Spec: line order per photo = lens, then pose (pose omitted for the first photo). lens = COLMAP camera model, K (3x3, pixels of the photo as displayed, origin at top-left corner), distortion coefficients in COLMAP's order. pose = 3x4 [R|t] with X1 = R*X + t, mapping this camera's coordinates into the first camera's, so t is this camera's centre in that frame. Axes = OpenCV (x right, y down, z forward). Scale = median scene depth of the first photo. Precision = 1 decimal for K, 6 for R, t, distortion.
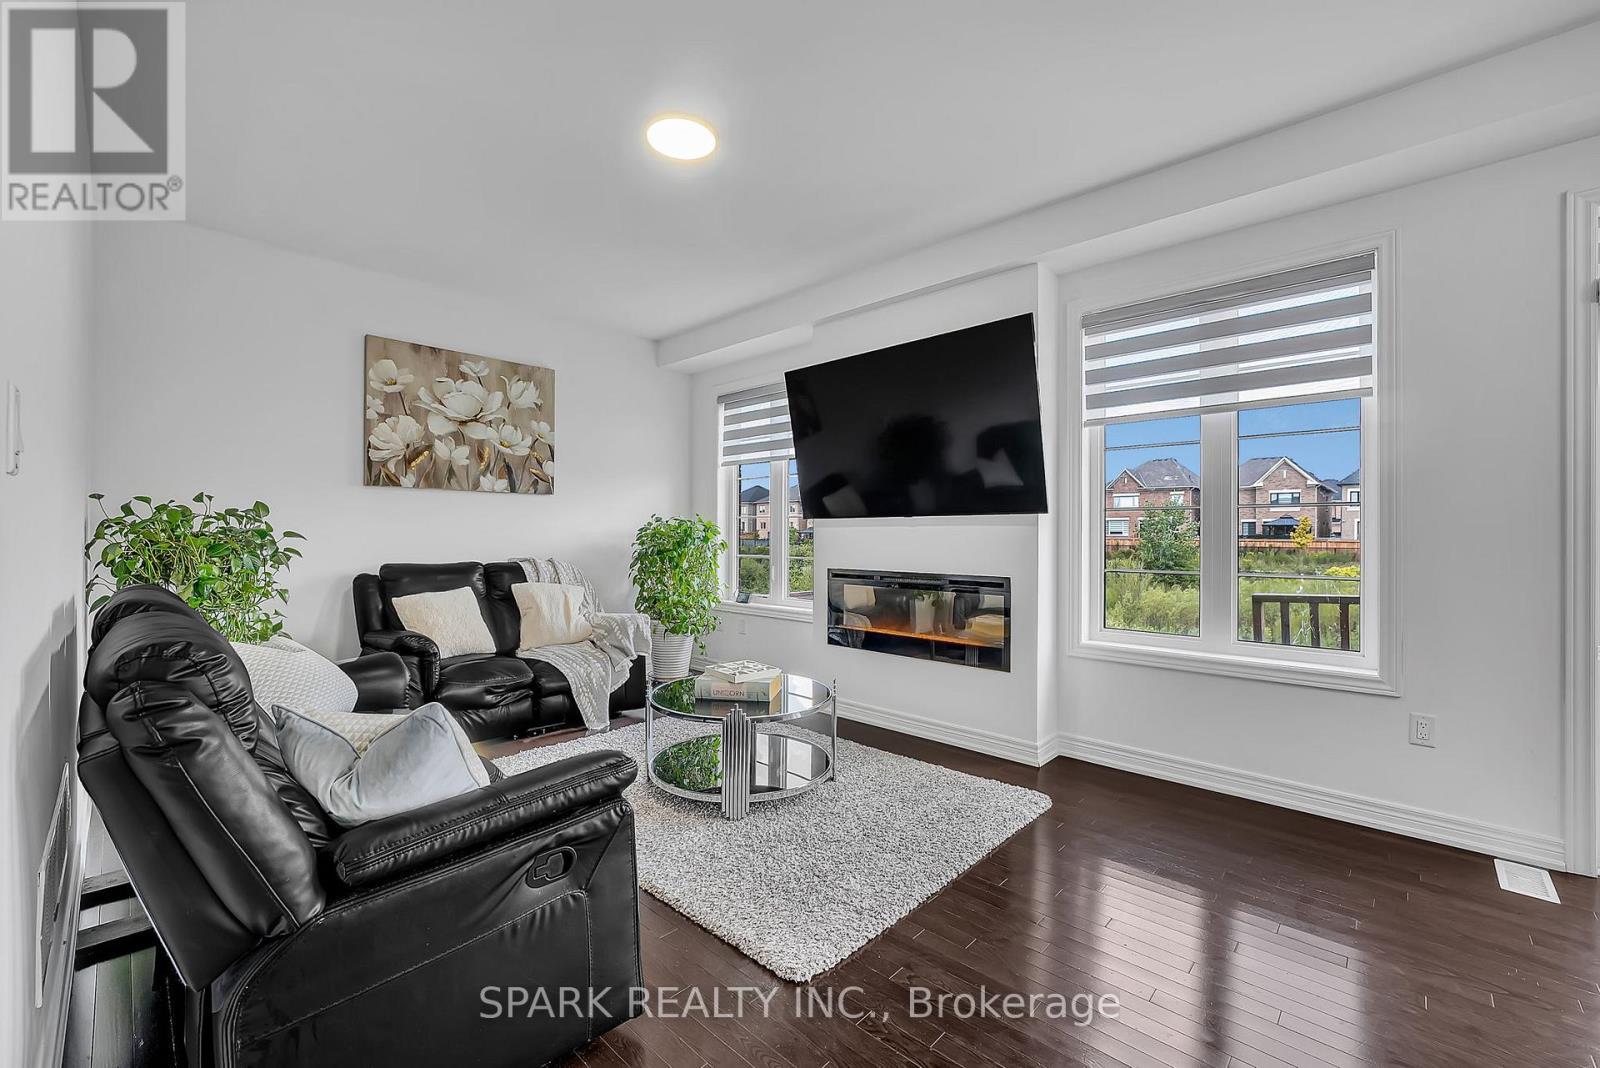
lens RADIAL K [[672.4, 0, 800.0], [0, 672.4, 534.0], [0, 0, 1]] dist [-0.000455, -0.000223]
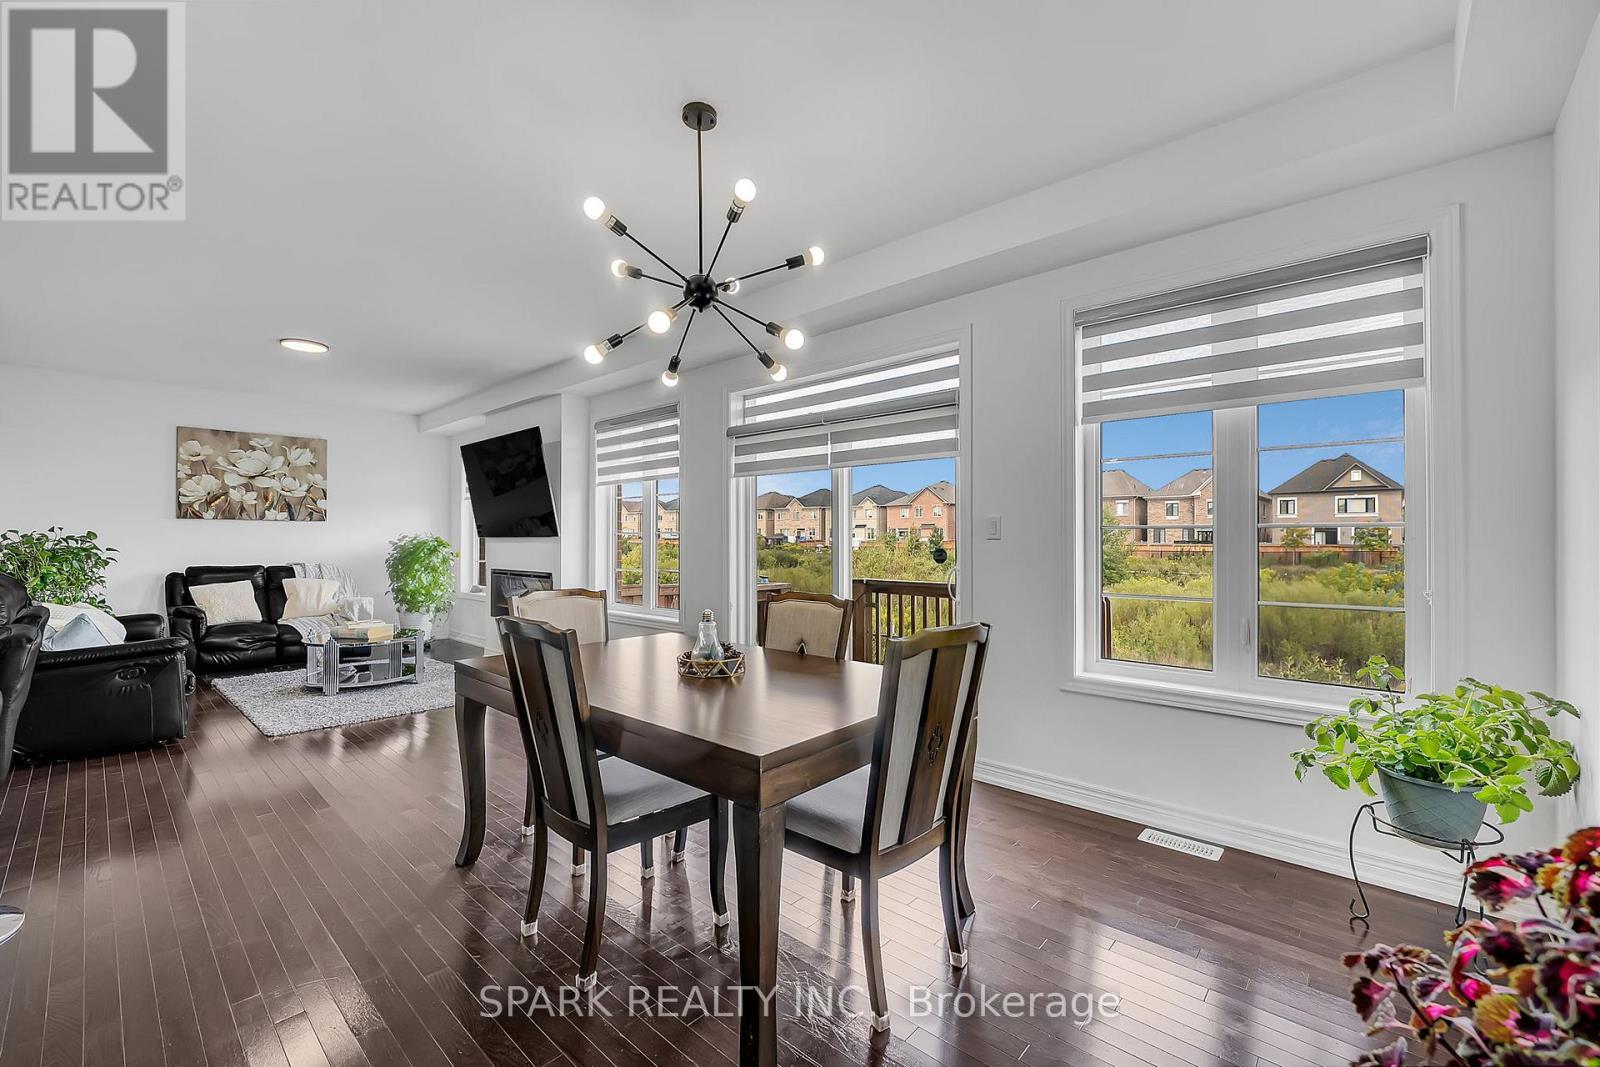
lens RADIAL K [[646.8, 0, 801.9], [0, 646.8, 537.1], [0, 0, 1]] dist [-0.001996, 0.003674]
pose [[0.999312, -0.001750, 0.037038, 0.774556], [0.001920, 0.999988, -0.004556, -0.016201], [-0.037029, 0.004624, 0.999303, -0.599241]]
